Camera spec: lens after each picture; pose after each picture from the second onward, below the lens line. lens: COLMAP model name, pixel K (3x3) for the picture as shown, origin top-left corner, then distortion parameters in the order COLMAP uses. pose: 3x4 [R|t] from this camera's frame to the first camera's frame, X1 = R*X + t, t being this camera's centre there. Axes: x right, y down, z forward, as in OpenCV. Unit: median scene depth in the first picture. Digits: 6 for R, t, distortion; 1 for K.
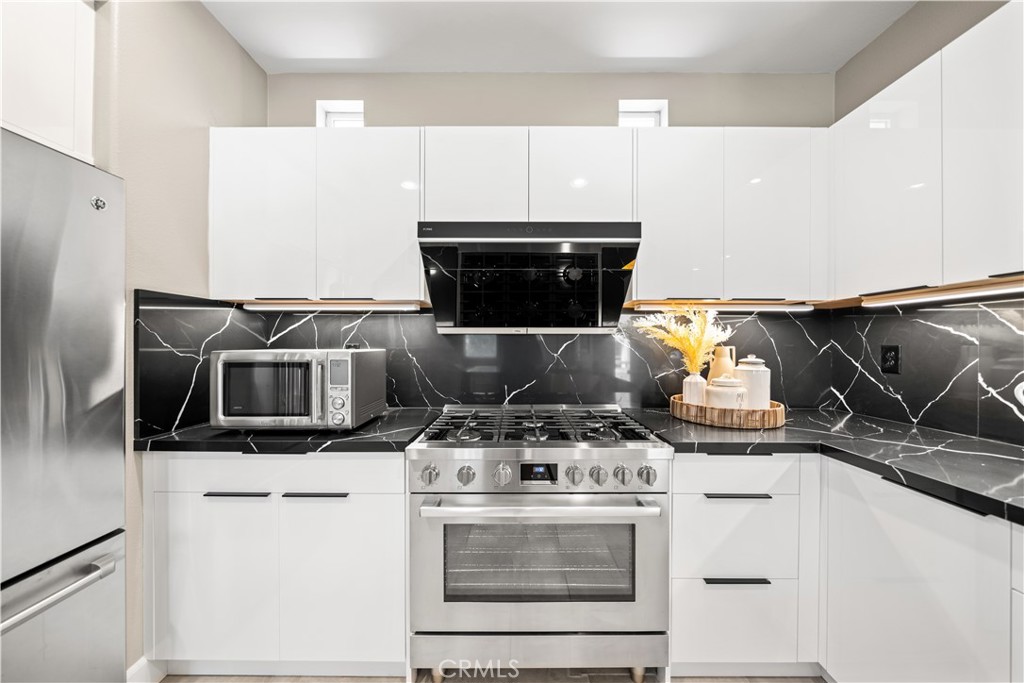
lens RADIAL K [[350.5, 0, 515.3], [0, 350.5, 344.0], [0, 0, 1]] dist [-0.005859, -0.000276]
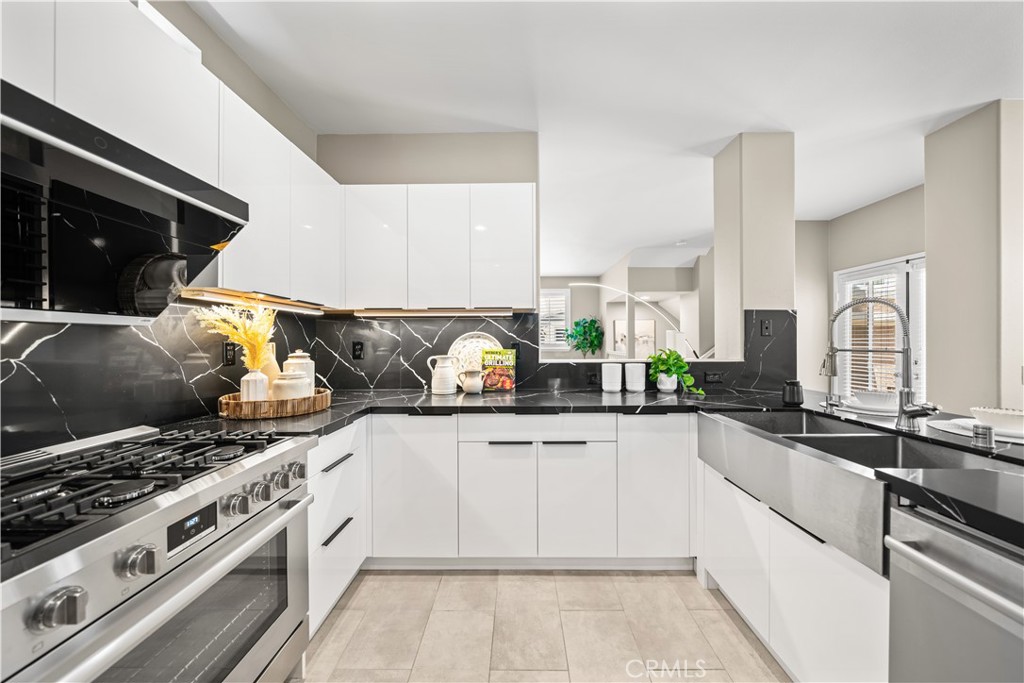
lens RADIAL K [[350.5, 0, 515.0], [0, 350.5, 342.0], [0, 0, 1]] dist [-0.005859, -0.000276]
pose [[0.010282, -0.002857, 0.999943, -0.495828], [0.001237, 0.999995, 0.002844, 0.002922], [-0.999946, 0.001208, 0.010285, 0.291369]]
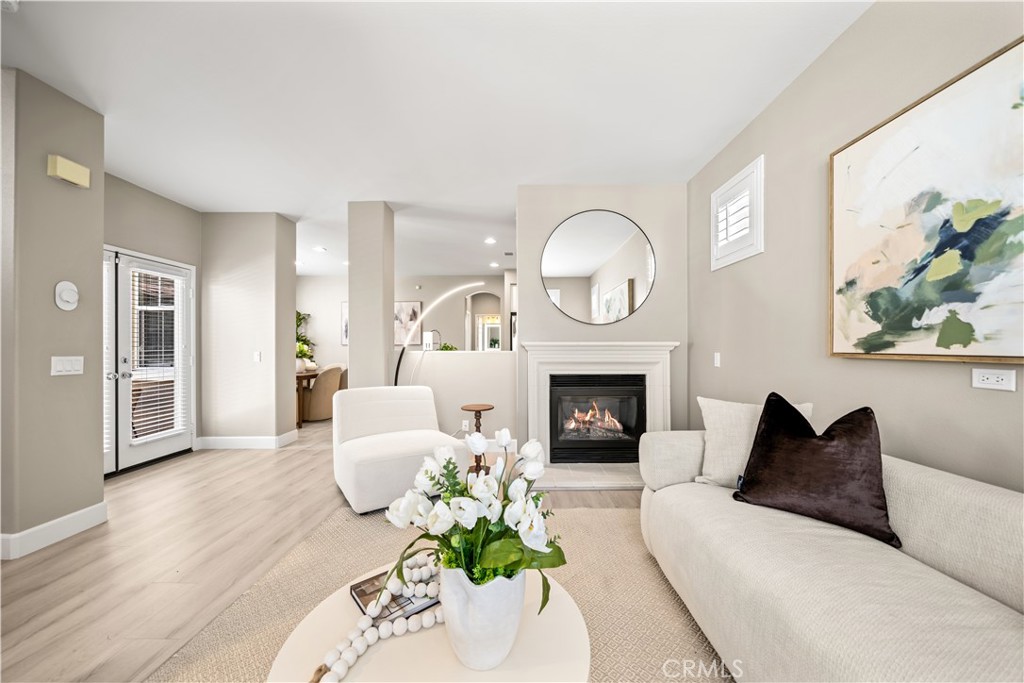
lens RADIAL K [[371.3, 0, 517.9], [0, 371.3, 344.3], [0, 0, 1]] dist [-0.003398, -0.000676]
pose [[-0.003558, -0.006608, -0.999972, 3.946441], [0.004220, 0.999969, -0.006623, 0.063234], [0.999985, -0.004243, -0.003530, 0.203656]]
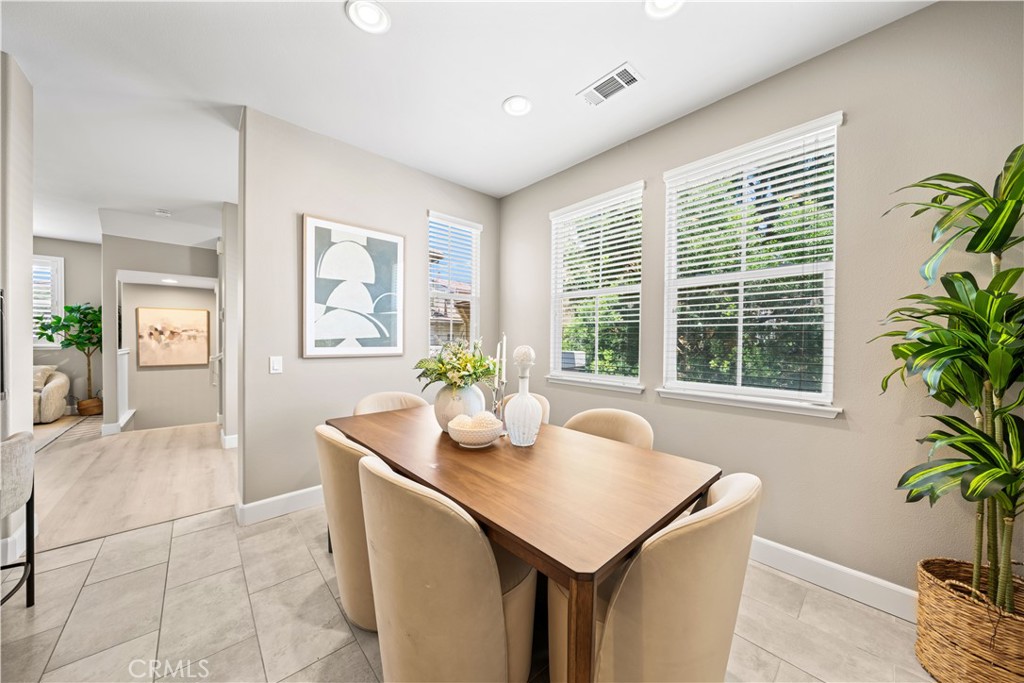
lens RADIAL K [[350.5, 0, 516.9], [0, 350.5, 343.7], [0, 0, 1]] dist [-0.005859, -0.000276]
pose [[-0.673177, -0.014505, 0.739339, -0.970701], [-0.009387, 0.999895, 0.011069, 0.014633], [-0.739422, 0.000511, -0.673242, -1.505452]]
